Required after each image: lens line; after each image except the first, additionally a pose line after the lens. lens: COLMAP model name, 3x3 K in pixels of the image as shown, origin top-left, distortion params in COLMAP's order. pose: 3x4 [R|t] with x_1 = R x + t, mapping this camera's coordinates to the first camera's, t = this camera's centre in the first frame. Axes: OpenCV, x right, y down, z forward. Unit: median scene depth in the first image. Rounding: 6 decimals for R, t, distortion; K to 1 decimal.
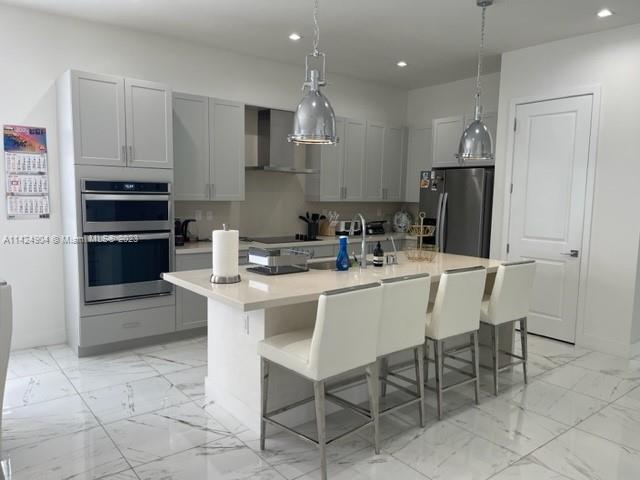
lens RADIAL K [[482.4, 0, 324.6], [0, 482.4, 244.8], [0, 0, 1]] dist [0.075948, -0.094014]
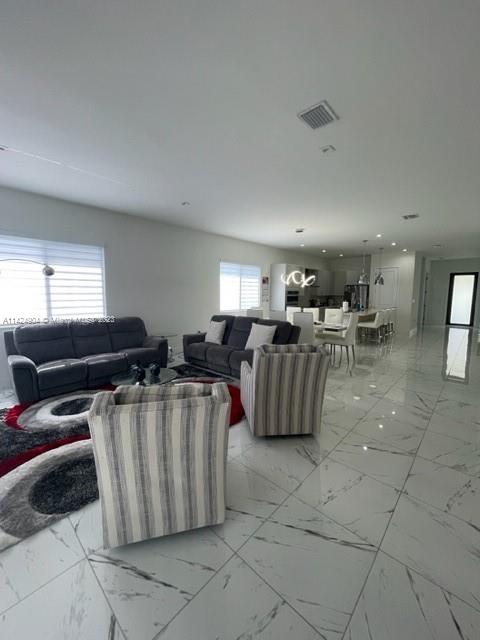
lens RADIAL K [[257.8, 0, 240.0], [0, 257.8, 320.0], [0, 0, 1]] dist [-0.016510, 0.000015]
pose [[0.989801, -0.030019, 0.139261, -1.068584], [0.029476, 0.999548, 0.005961, 0.070123], [-0.139377, -0.001795, 0.990238, -0.915260]]
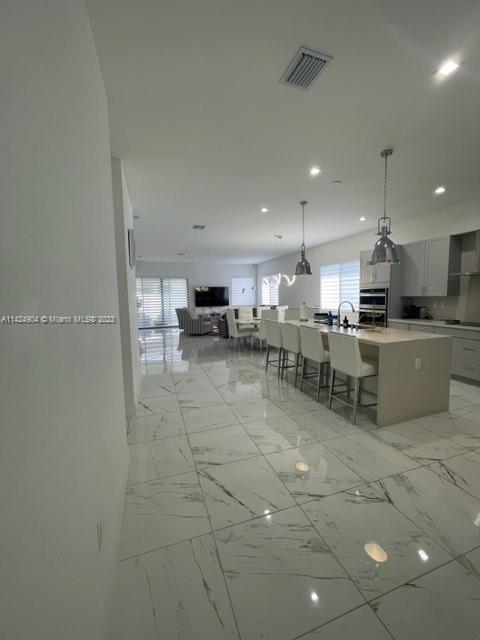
lens RADIAL K [[258.5, 0, 241.5], [0, 258.5, 317.2], [0, 0, 1]] dist [0.000060, 0.000127]
pose [[-0.336462, 0.067452, -0.939278, 1.053995], [-0.089579, 0.990616, 0.103227, -0.060148], [0.937427, 0.118872, -0.327263, 0.796667]]
